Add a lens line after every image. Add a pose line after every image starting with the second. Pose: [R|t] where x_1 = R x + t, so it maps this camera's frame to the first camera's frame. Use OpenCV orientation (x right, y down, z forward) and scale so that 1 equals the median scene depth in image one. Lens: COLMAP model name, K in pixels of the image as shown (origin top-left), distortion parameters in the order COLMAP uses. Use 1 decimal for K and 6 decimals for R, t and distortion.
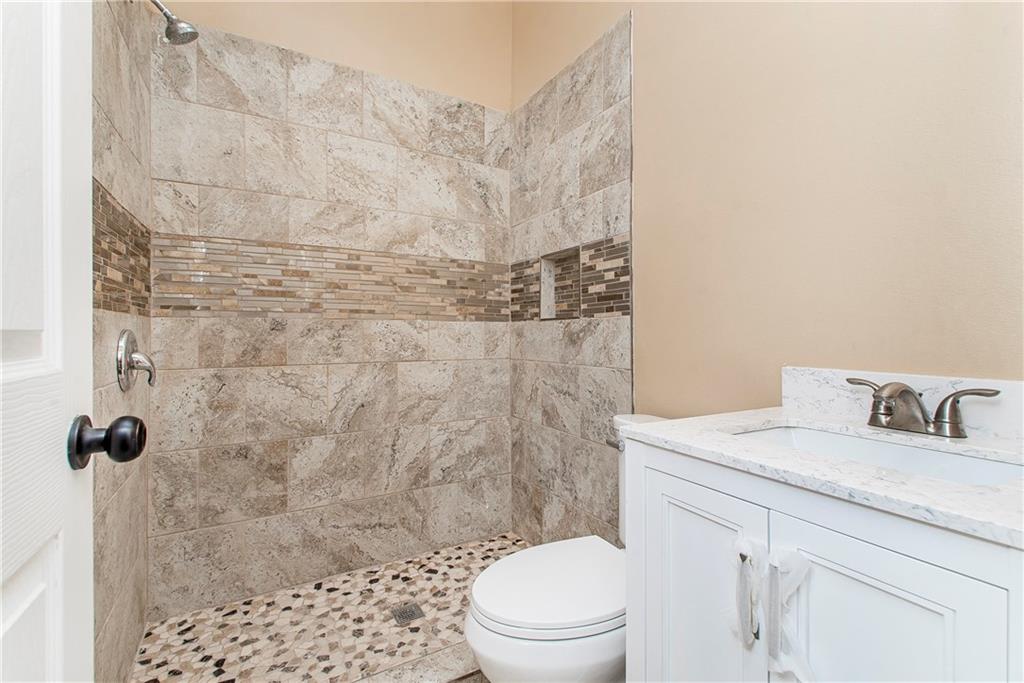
lens RADIAL K [[456.9, 0, 509.8], [0, 456.9, 338.0], [0, 0, 1]] dist [0.008110, -0.002512]
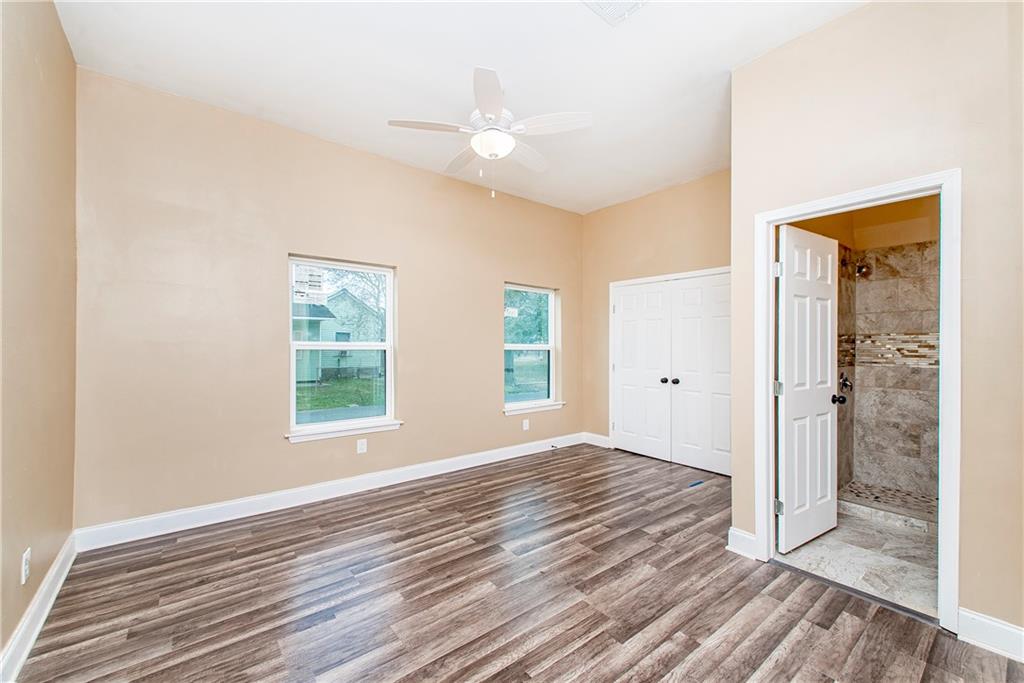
lens RADIAL K [[415.5, 0, 505.3], [0, 415.5, 343.4], [0, 0, 1]] dist [0.004042, 0.000571]
pose [[0.168832, -0.000549, -0.985645, 1.169307], [-0.009344, 0.999954, -0.002158, -0.142388], [0.985600, 0.009574, 0.168819, -1.312628]]
